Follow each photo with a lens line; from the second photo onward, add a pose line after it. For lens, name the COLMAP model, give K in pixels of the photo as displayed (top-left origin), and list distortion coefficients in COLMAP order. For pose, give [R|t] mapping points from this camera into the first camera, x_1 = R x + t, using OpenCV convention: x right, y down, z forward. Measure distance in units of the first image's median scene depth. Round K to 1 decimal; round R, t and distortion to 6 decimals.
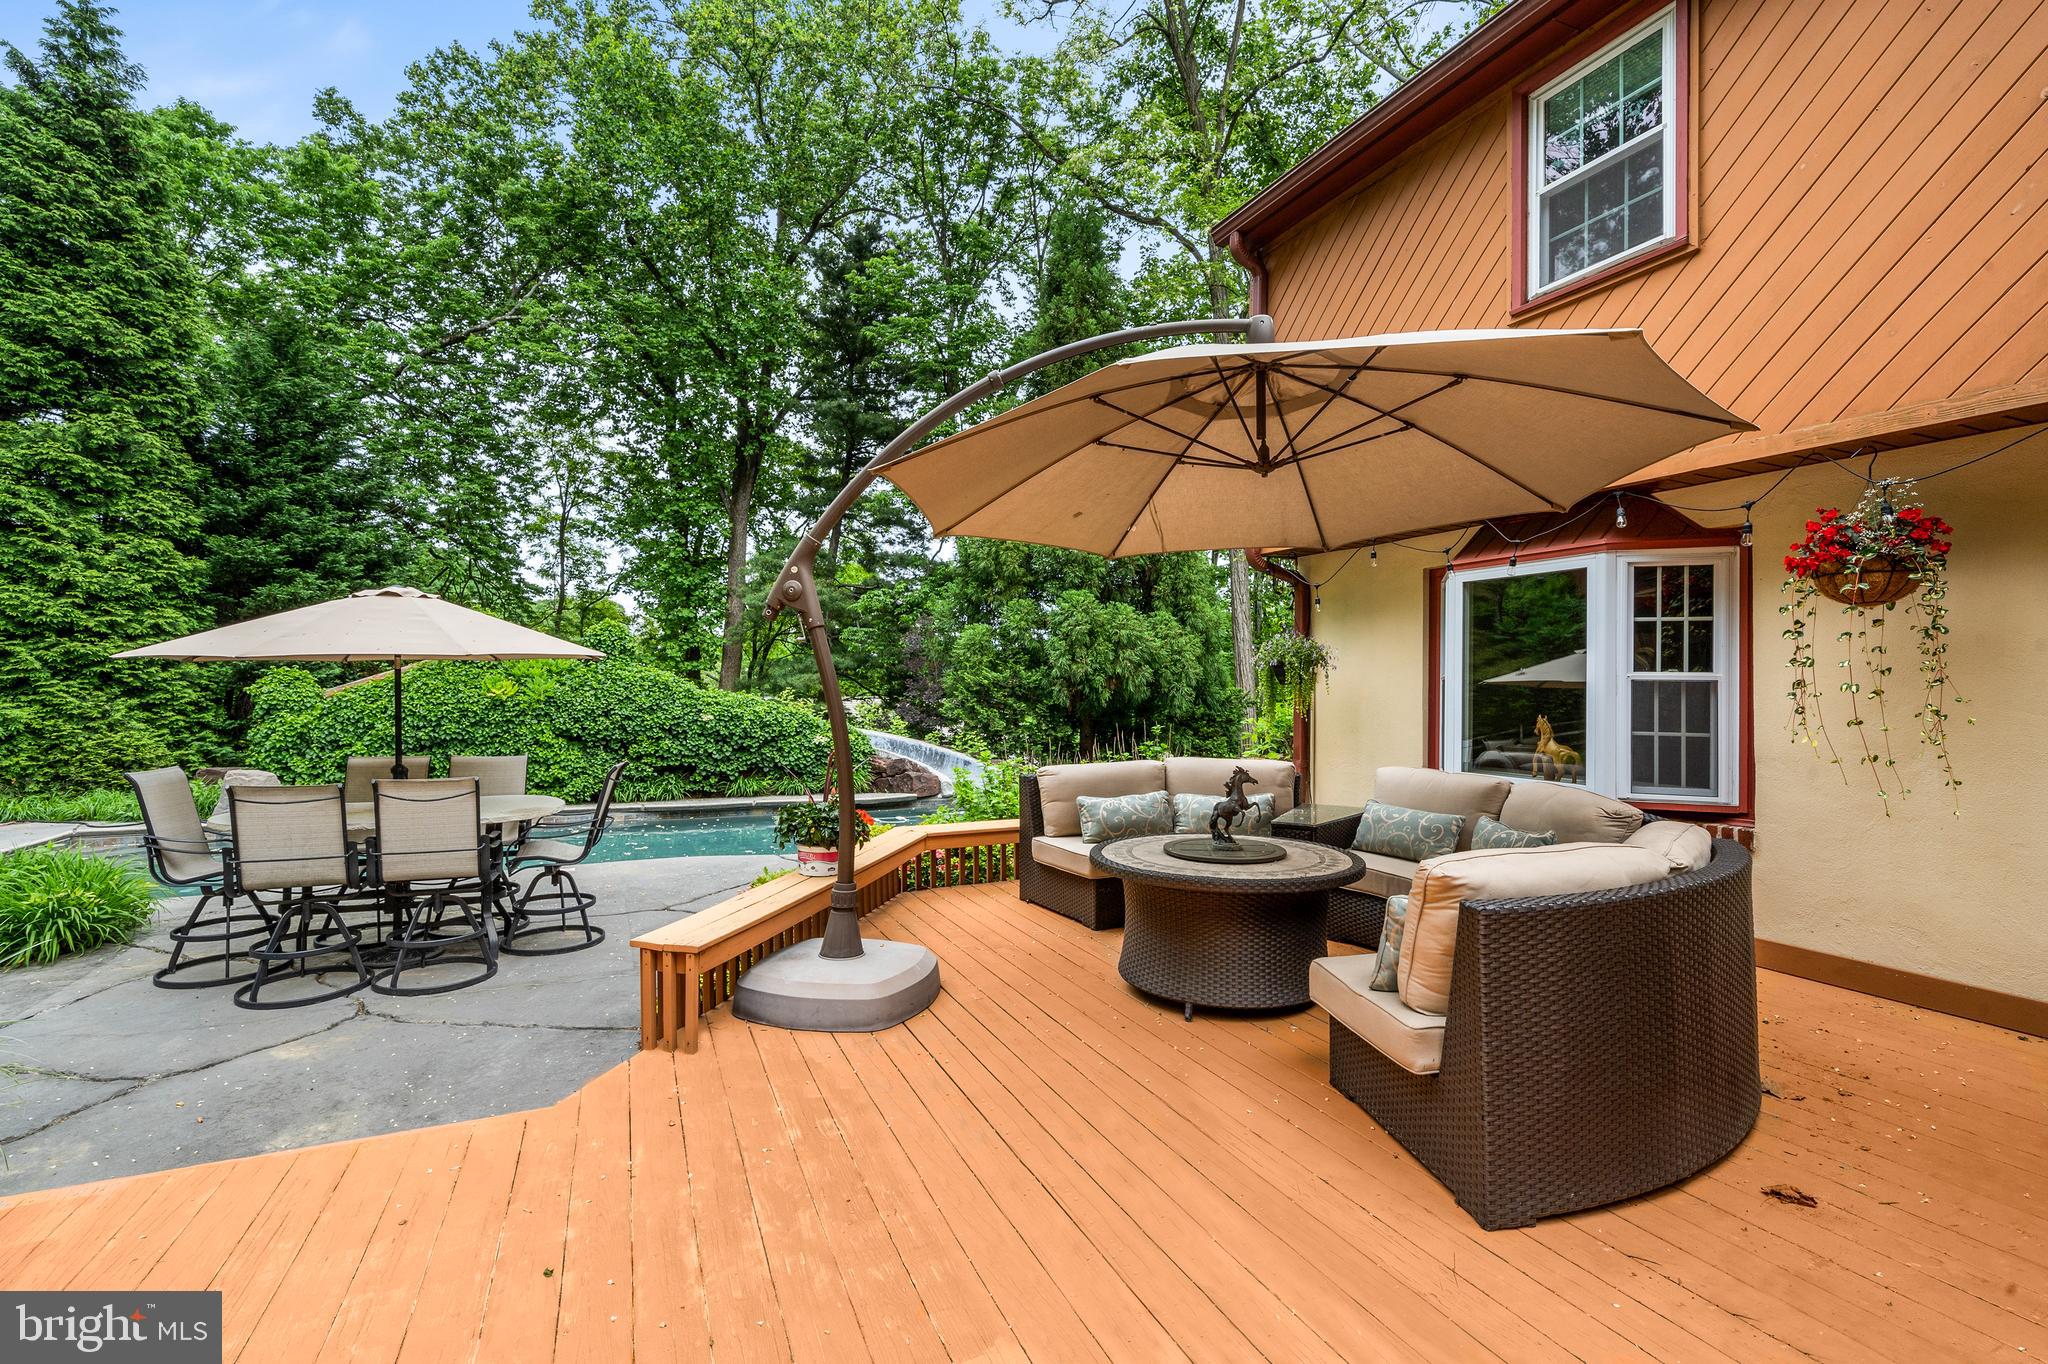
lens RADIAL K [[893.3, 0, 1026.2], [0, 893.3, 667.0], [0, 0, 1]] dist [-0.004364, 0.002189]
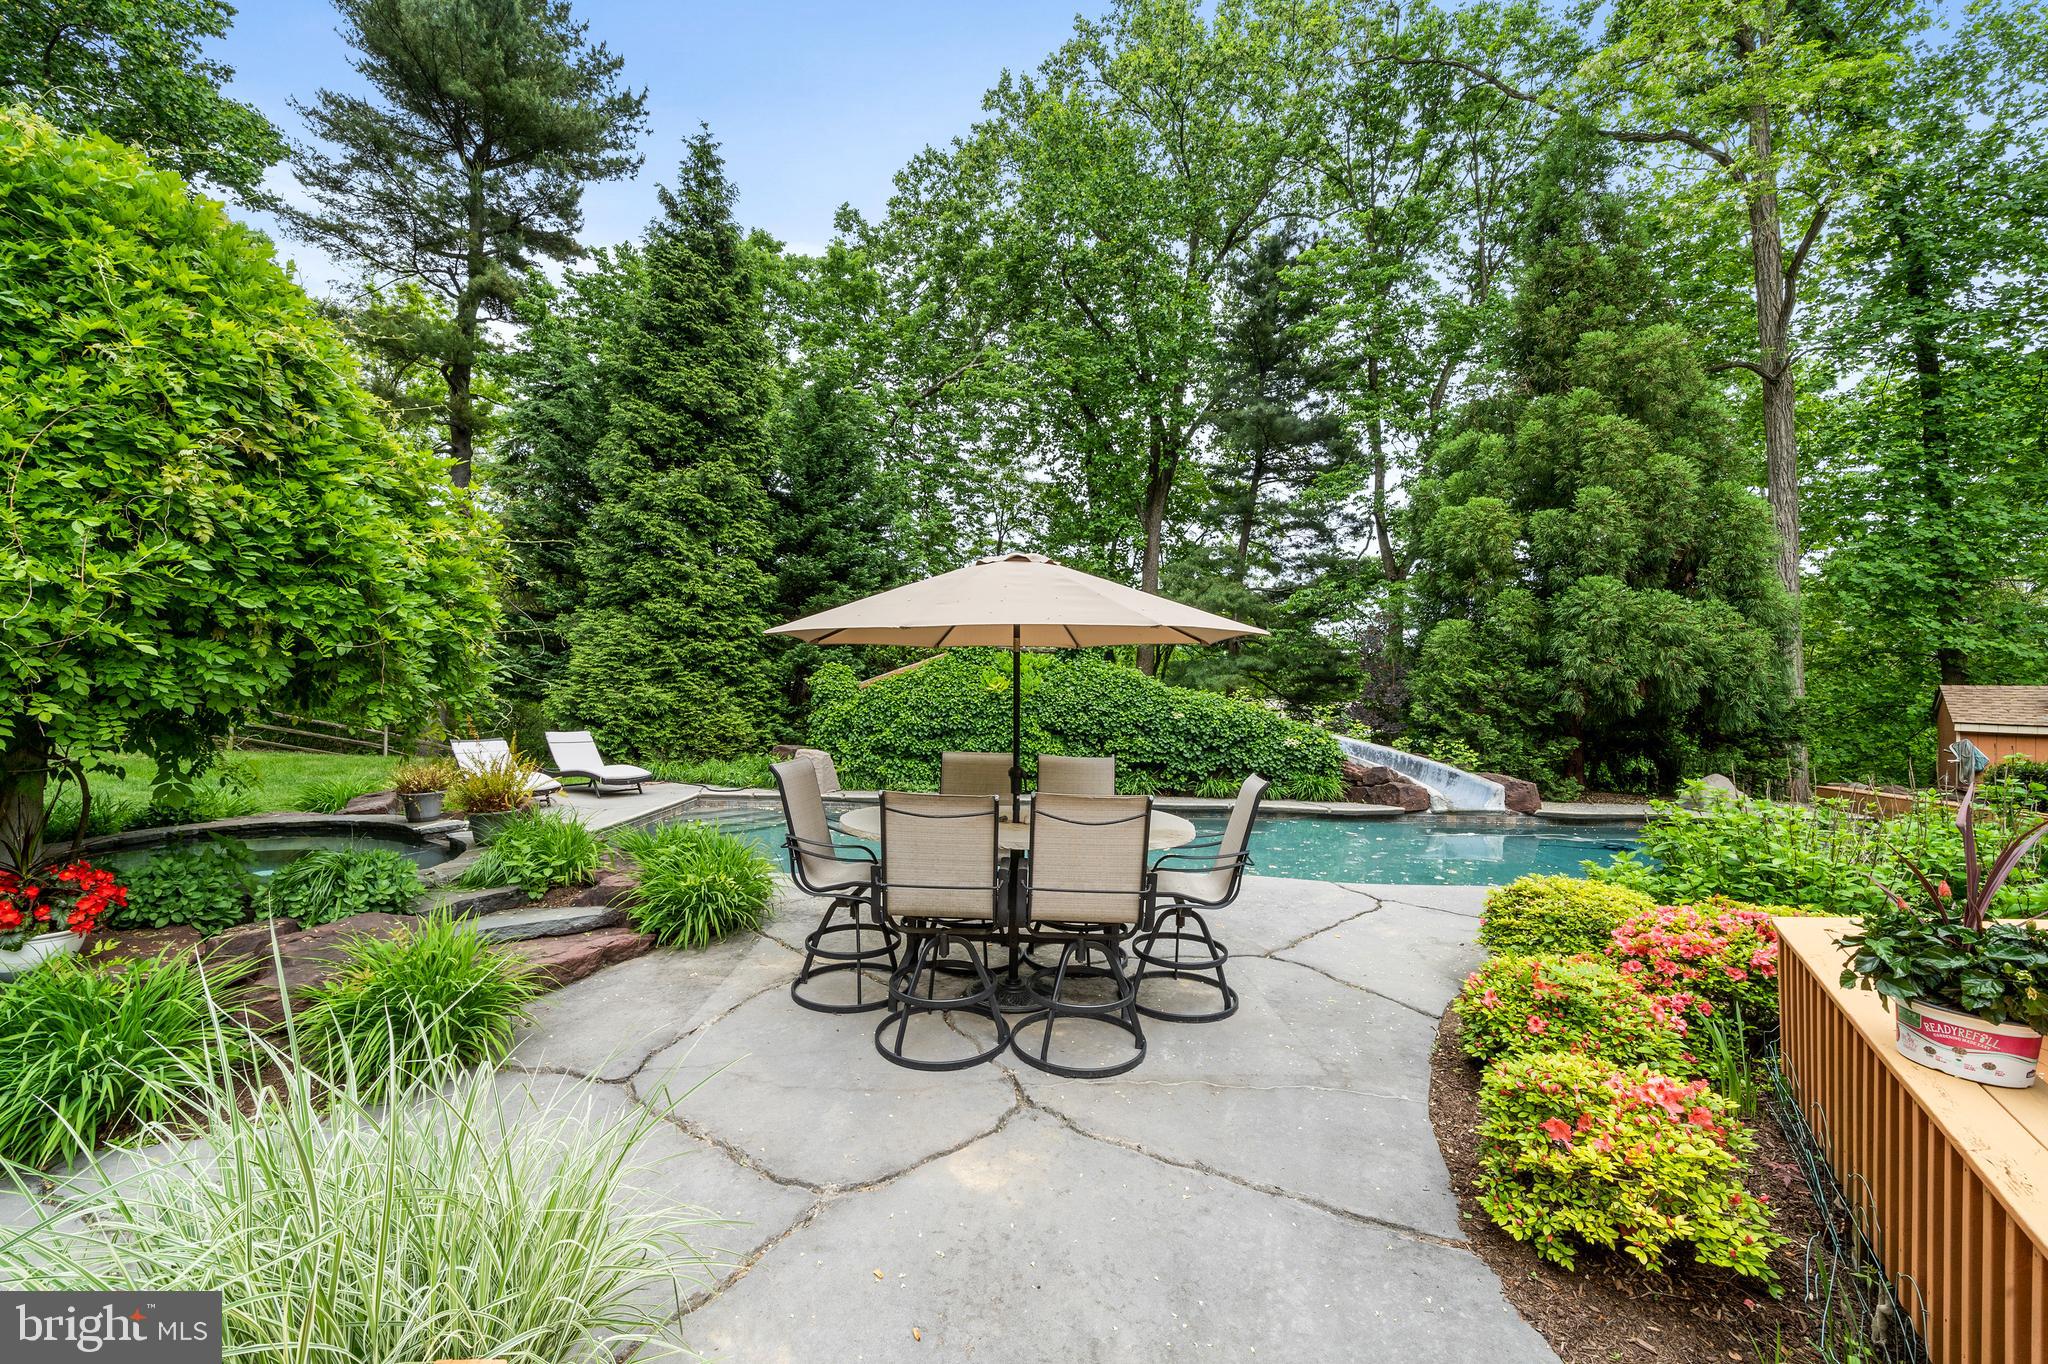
lens RADIAL K [[767.3, 0, 1023.9], [0, 767.3, 682.8], [0, 0, 1]] dist [0.001296, -0.000064]
pose [[0.921057, 0.013554, -0.389192, -0.179267], [-0.008162, 0.999846, 0.015505, 0.008275], [0.389342, -0.011104, 0.921026, 0.145770]]
